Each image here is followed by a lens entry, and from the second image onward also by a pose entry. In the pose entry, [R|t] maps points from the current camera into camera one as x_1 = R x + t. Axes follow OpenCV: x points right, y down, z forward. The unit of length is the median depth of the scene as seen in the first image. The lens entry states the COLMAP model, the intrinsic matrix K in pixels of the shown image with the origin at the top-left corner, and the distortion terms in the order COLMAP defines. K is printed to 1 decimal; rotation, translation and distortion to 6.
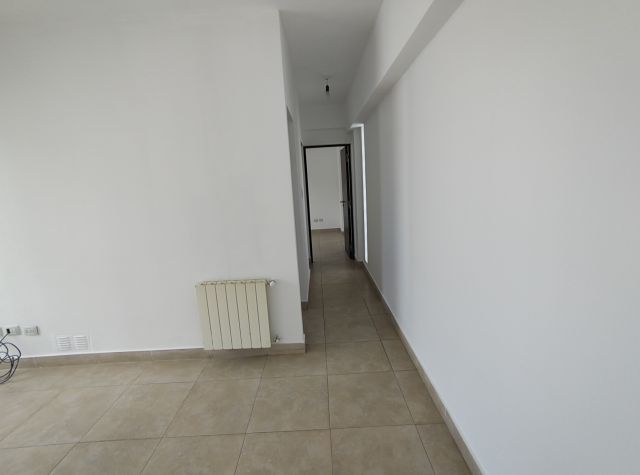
lens RADIAL K [[299.7, 0, 320.0], [0, 299.7, 237.5], [0, 0, 1]] dist [-0.023943, 0.018400]
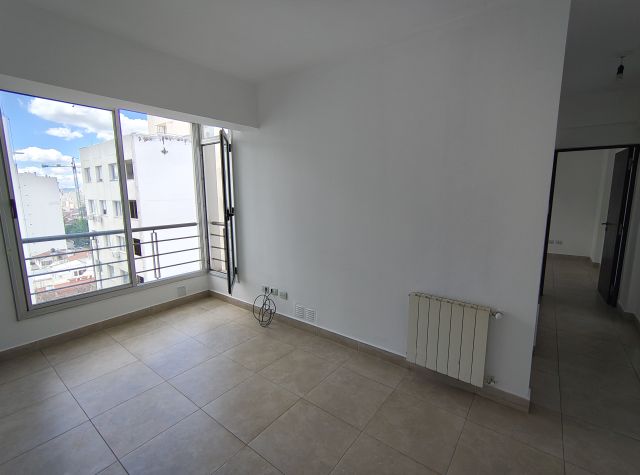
lens RADIAL K [[298.8, 0, 320.0], [0, 298.8, 237.5], [0, 0, 1]] dist [-0.001357, -0.000347]
pose [[0.788083, 0.146147, -0.597968, -0.082431], [-0.154168, 0.987309, 0.038122, -0.016890], [0.595950, 0.062144, 0.800613, 0.014284]]
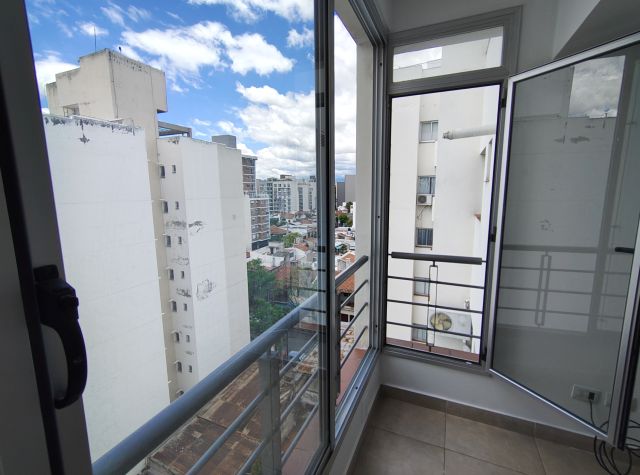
lens RADIAL K [[298.8, 0, 320.0], [0, 298.8, 237.5], [0, 0, 1]] dist [-0.001357, -0.000347]
pose [[0.914001, 0.113709, -0.389452, -1.460656], [-0.121052, 0.992630, 0.005724, 0.029853], [0.387233, 0.041912, 0.921029, 0.127010]]
